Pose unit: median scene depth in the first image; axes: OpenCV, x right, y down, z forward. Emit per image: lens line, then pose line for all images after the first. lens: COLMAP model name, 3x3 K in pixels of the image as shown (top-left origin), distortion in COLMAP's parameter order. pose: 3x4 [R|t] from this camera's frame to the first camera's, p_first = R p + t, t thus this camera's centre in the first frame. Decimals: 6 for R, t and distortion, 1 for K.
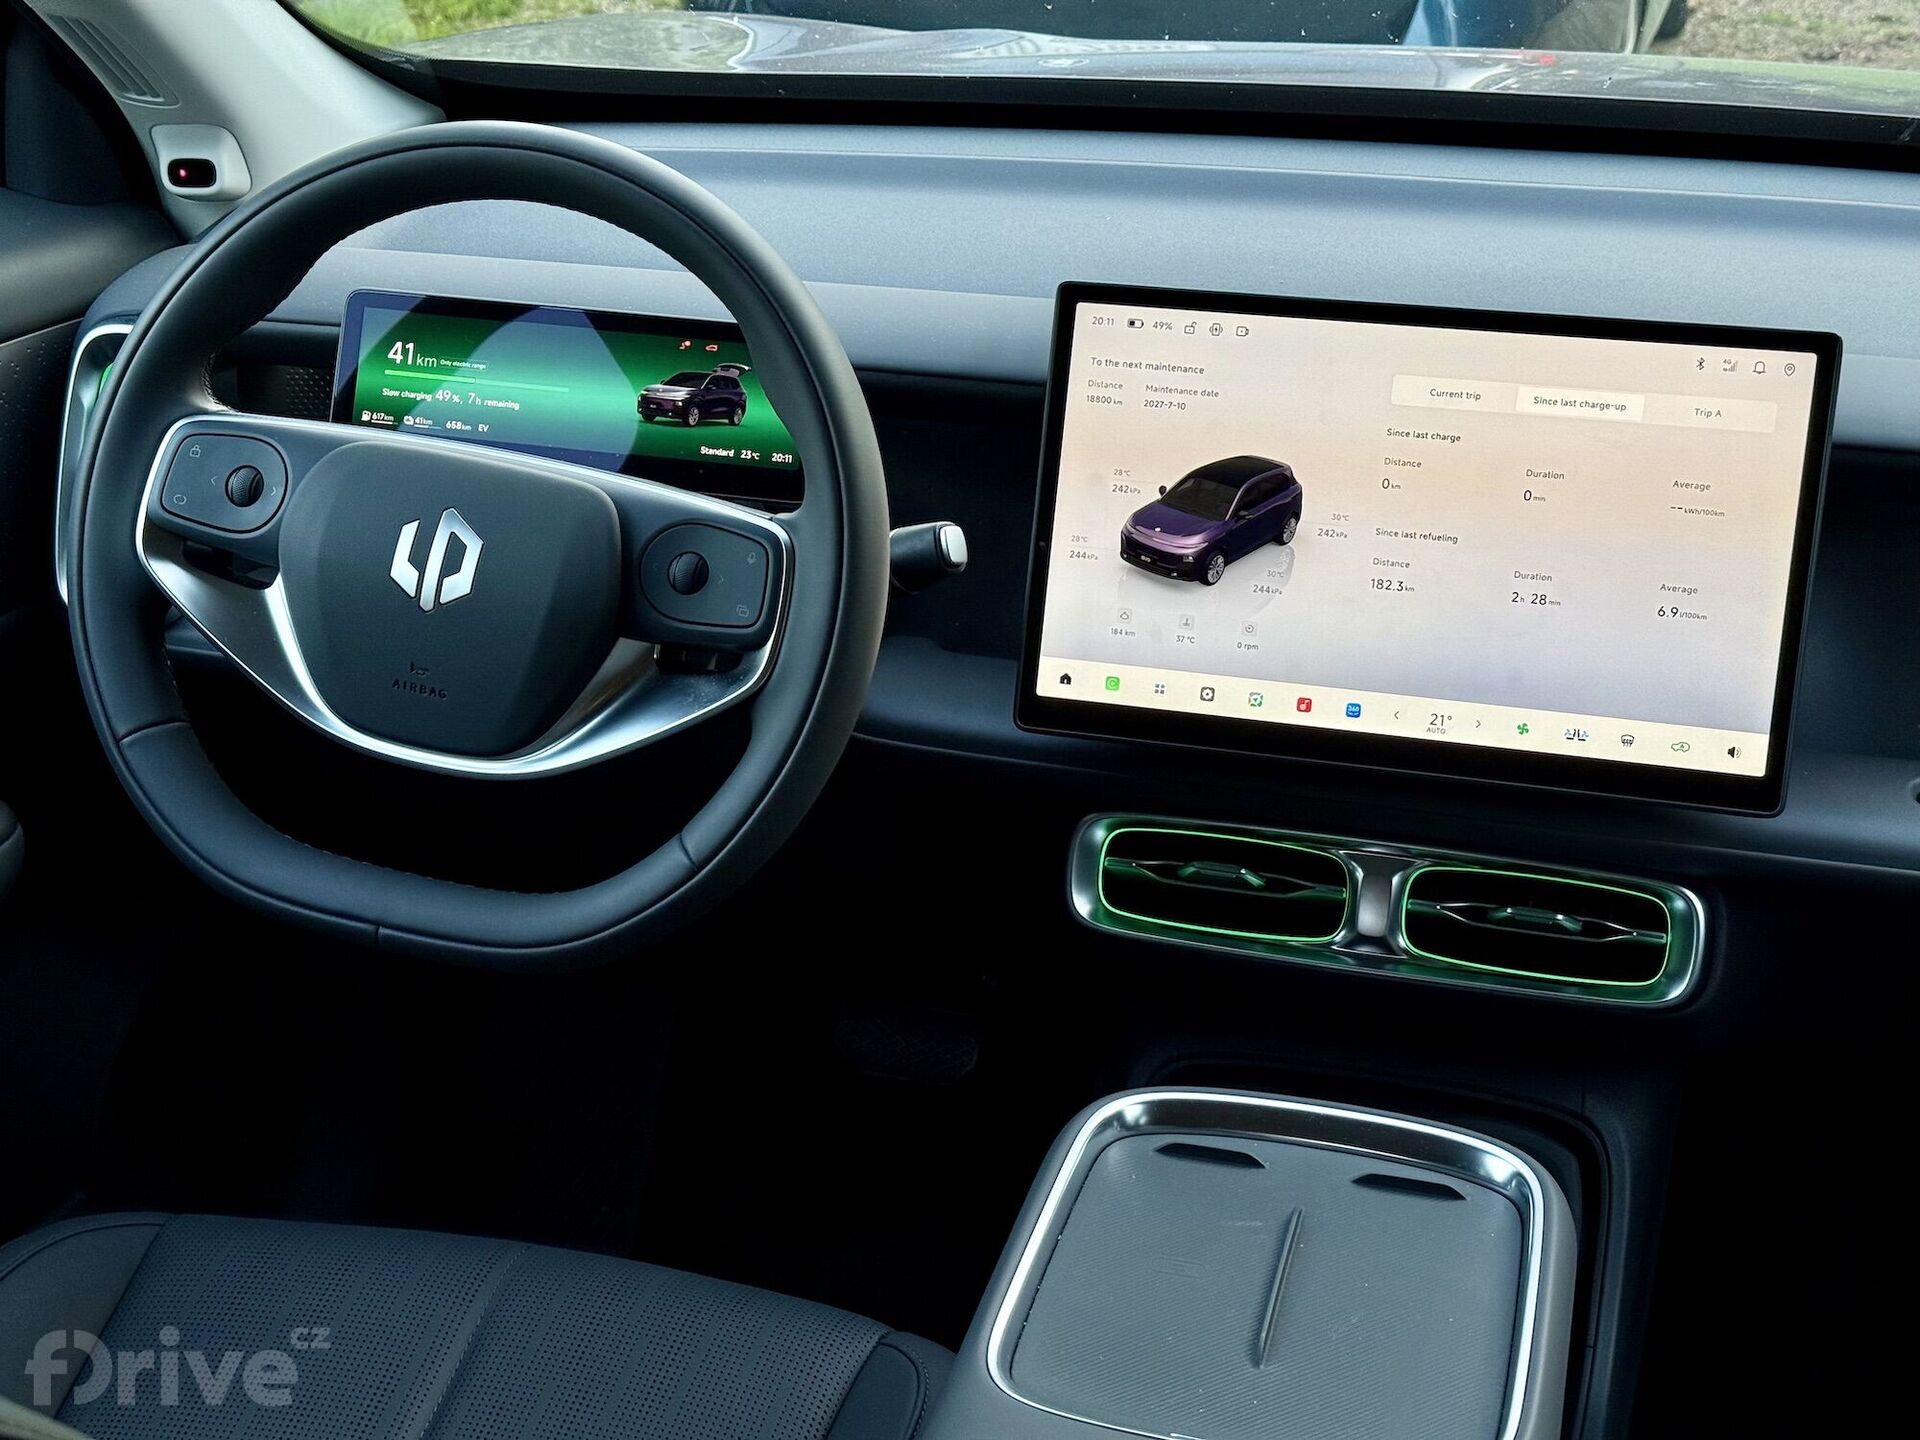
lens RADIAL K [[2675.0, 0, 991.2], [0, 2675.0, 722.4], [0, 0, 1]] dist [0.319740, -1.287327]
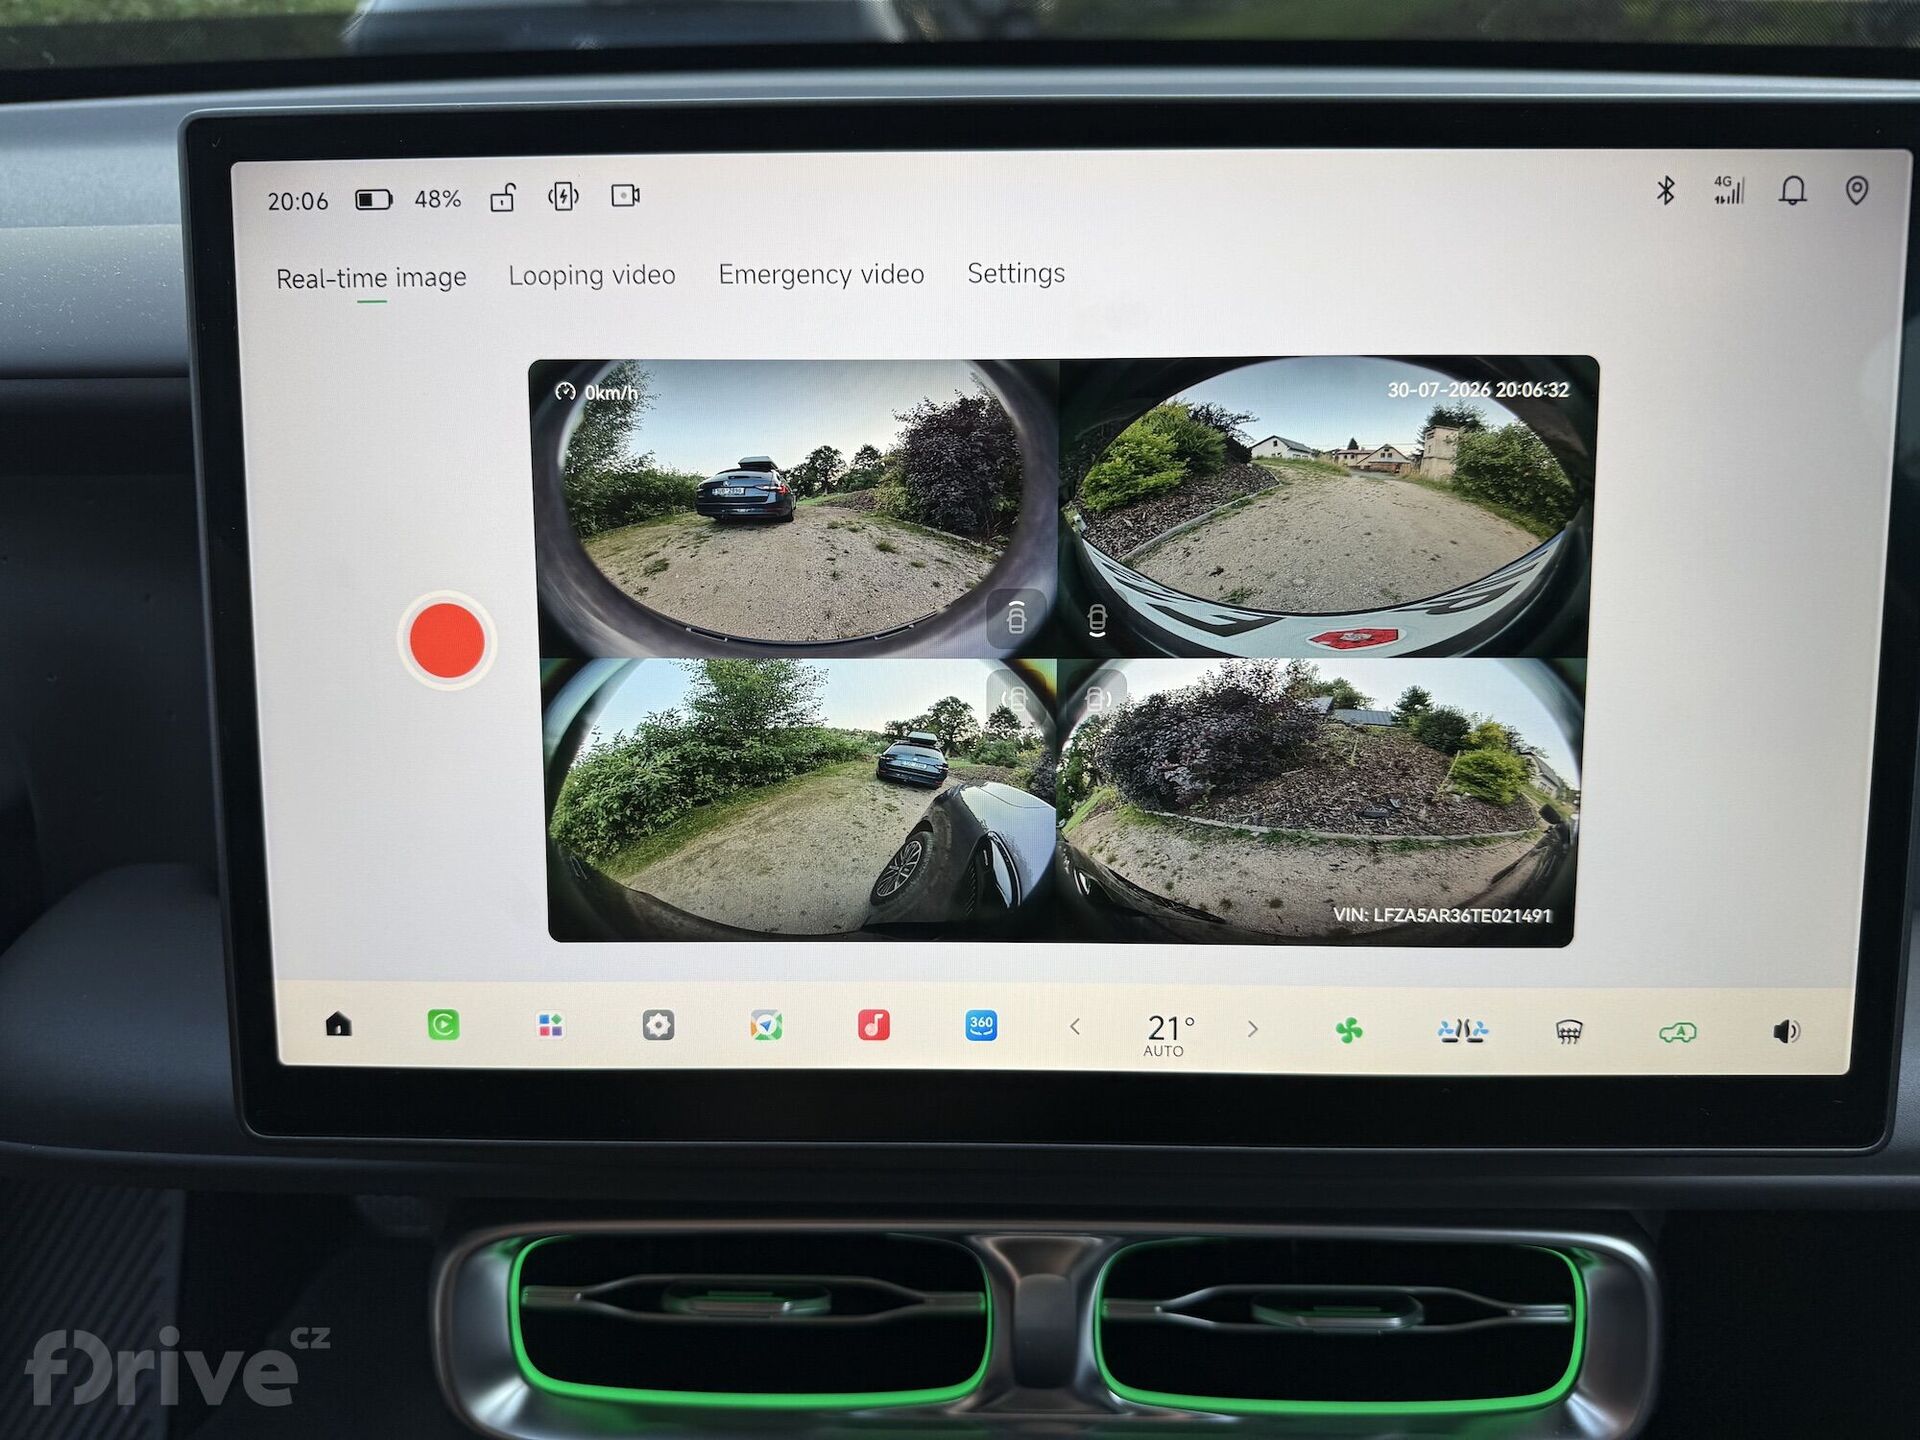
lens RADIAL K [[1345.0, 0, 960.0], [0, 1345.0, 720.0], [0, 0, 1]] dist [0.108046, -0.249273]
pose [[0.972708, -0.122851, 0.196843, 0.092408], [0.112755, 0.991703, 0.061742, -0.070435], [-0.202795, -0.037862, 0.978489, 0.778657]]
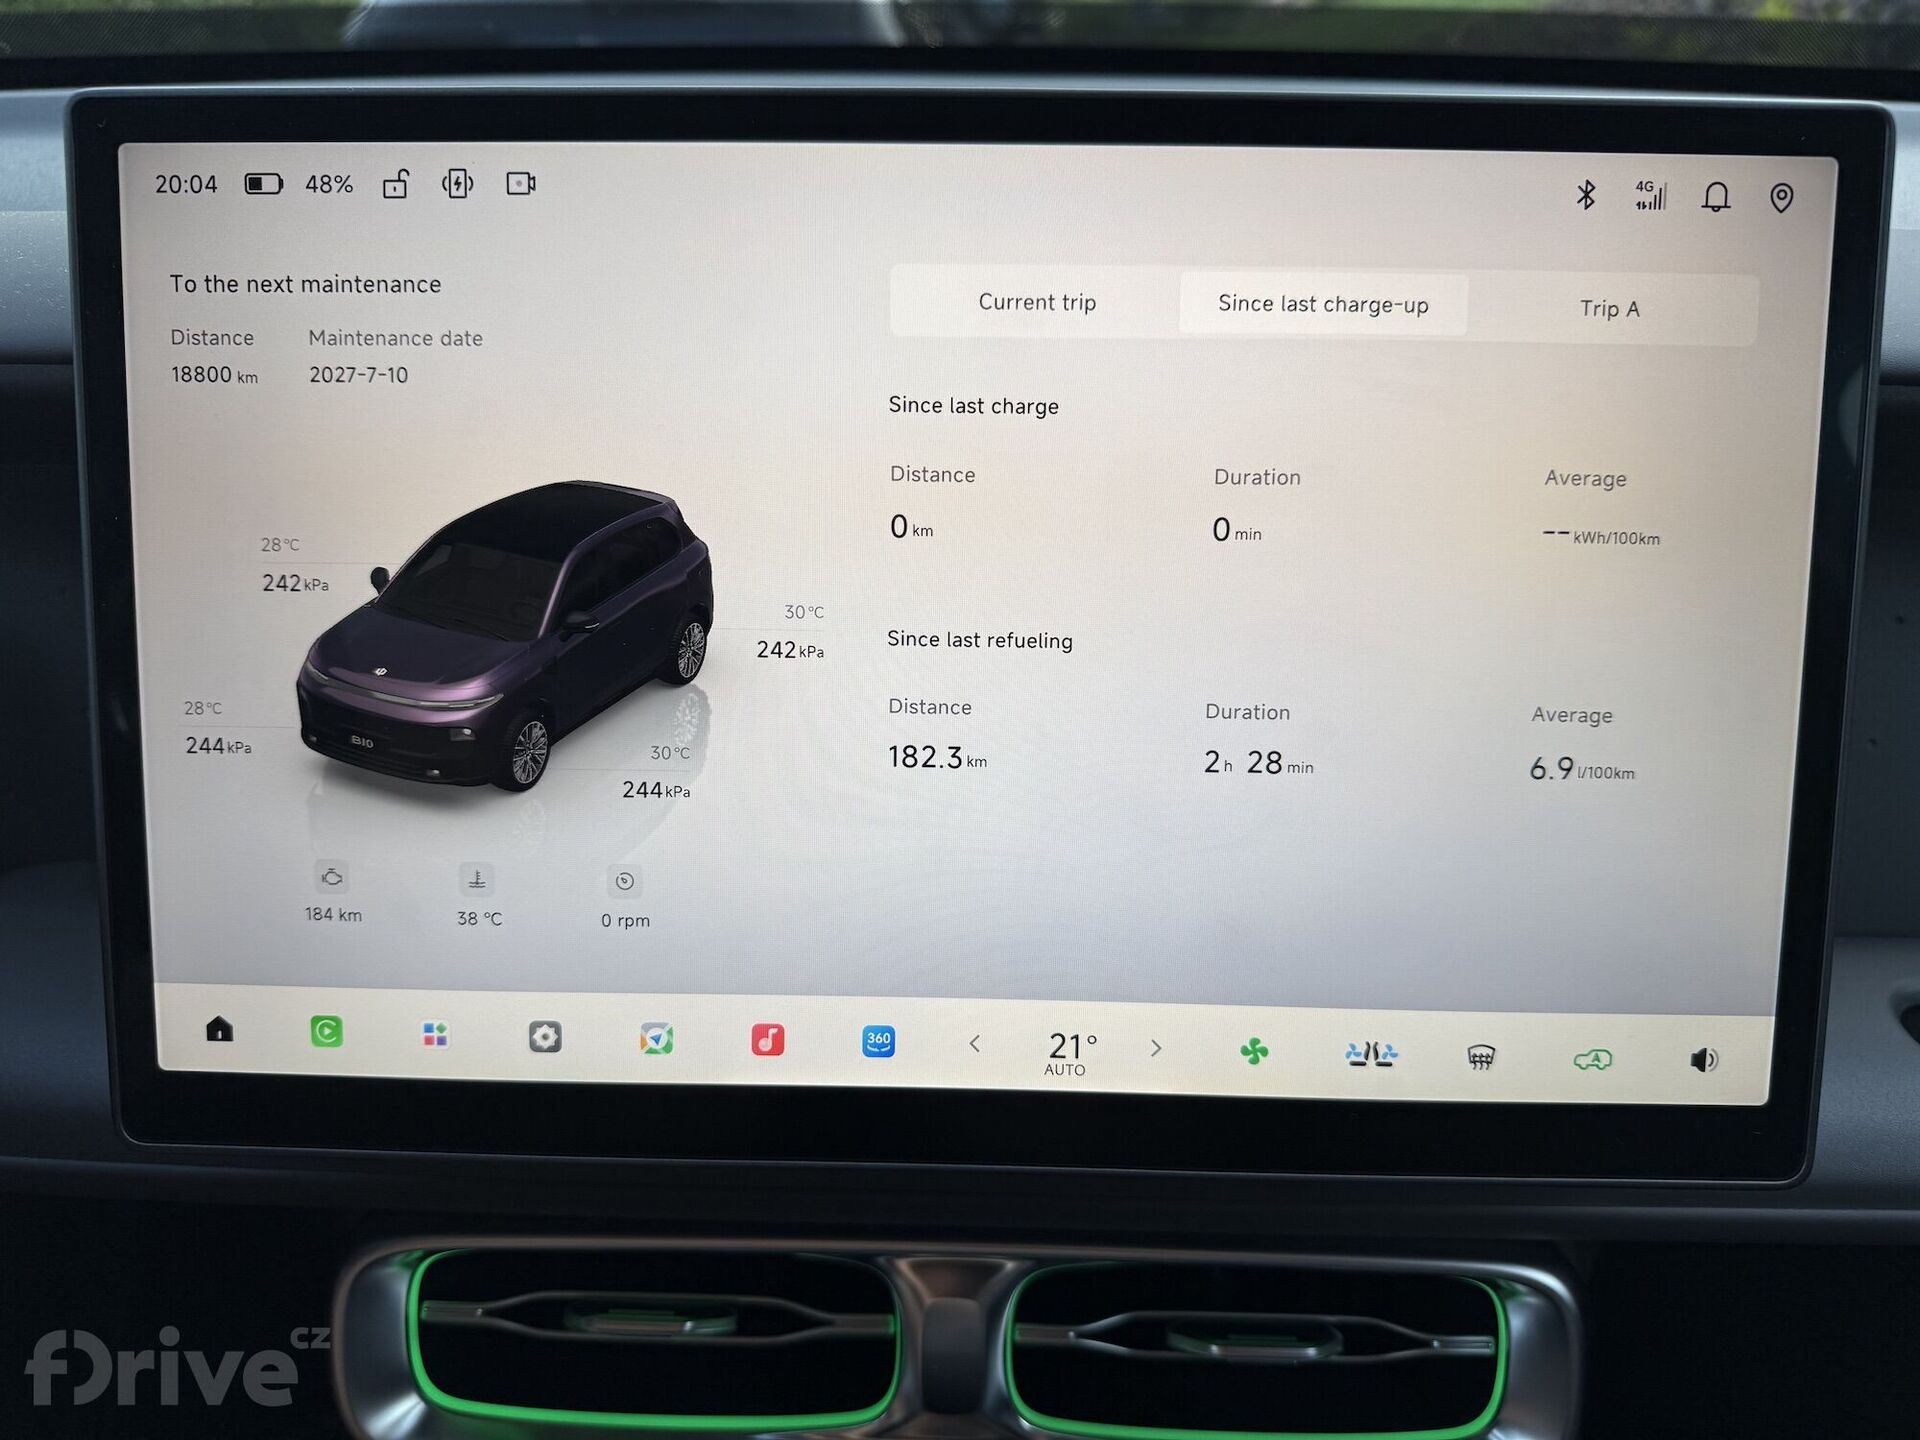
lens RADIAL K [[1345.0, 0, 960.0], [0, 1345.0, 720.0], [0, 0, 1]] dist [0.108046, -0.249273]
pose [[0.973527, -0.105749, 0.202636, 0.108180], [0.096765, 0.993854, 0.053773, -0.067849], [-0.207077, -0.032741, 0.977777, 0.781294]]
